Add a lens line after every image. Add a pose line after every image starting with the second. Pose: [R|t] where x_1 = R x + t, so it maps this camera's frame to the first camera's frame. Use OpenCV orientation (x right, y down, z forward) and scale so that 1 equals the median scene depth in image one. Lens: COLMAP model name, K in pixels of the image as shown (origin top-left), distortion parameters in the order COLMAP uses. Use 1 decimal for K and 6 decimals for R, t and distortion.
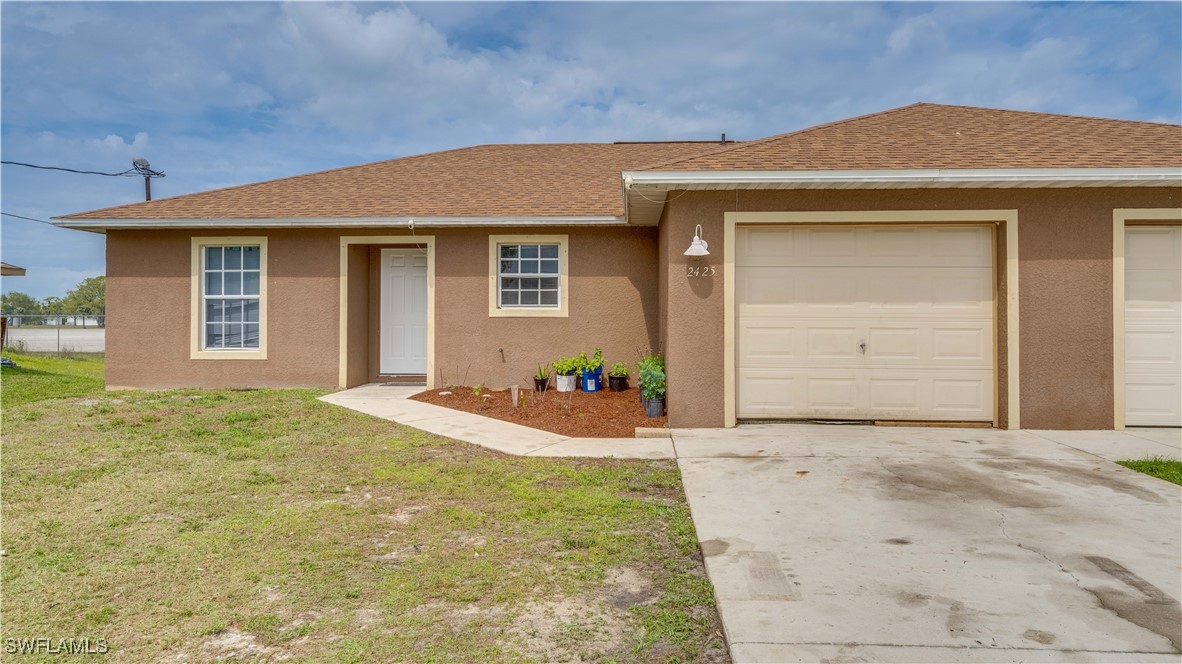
lens RADIAL K [[776.0, 0, 589.1], [0, 776.0, 308.0], [0, 0, 1]] dist [0.002637, -0.000501]
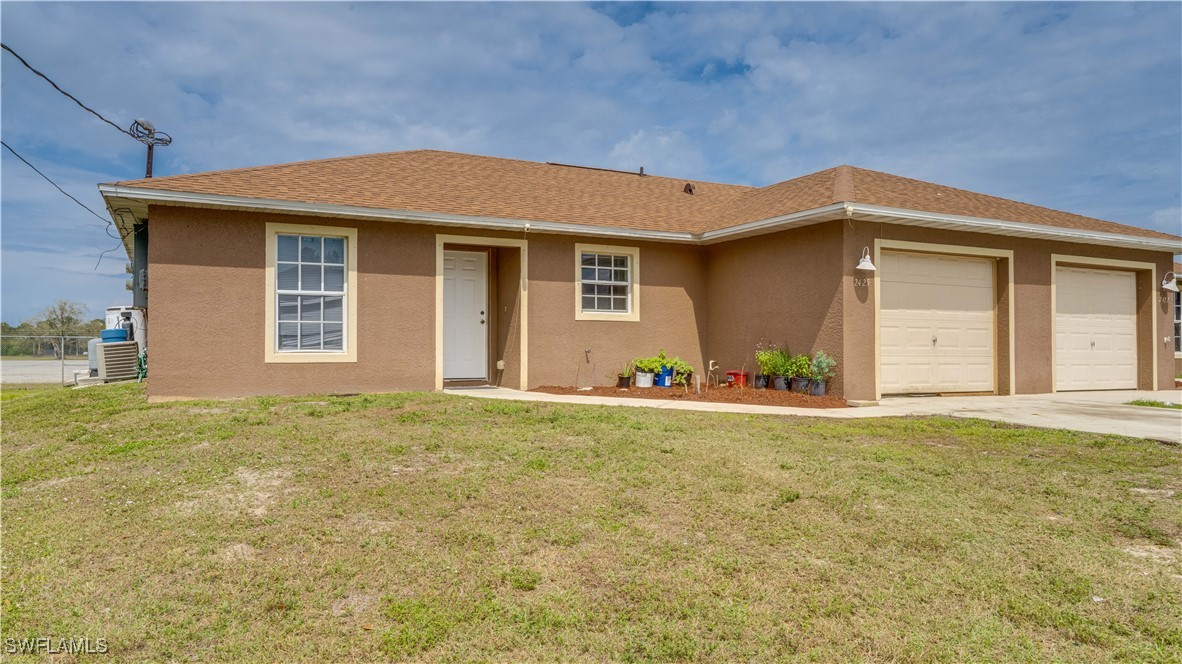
lens RADIAL K [[798.9, 0, 591.0], [0, 798.9, 332.0], [0, 0, 1]] dist [0.002814, 0.000662]
pose [[0.863684, 0.011730, 0.503896, -0.659750], [-0.008143, 0.999923, -0.009320, 0.037670], [-0.503967, 0.003946, 0.863714, 0.043651]]
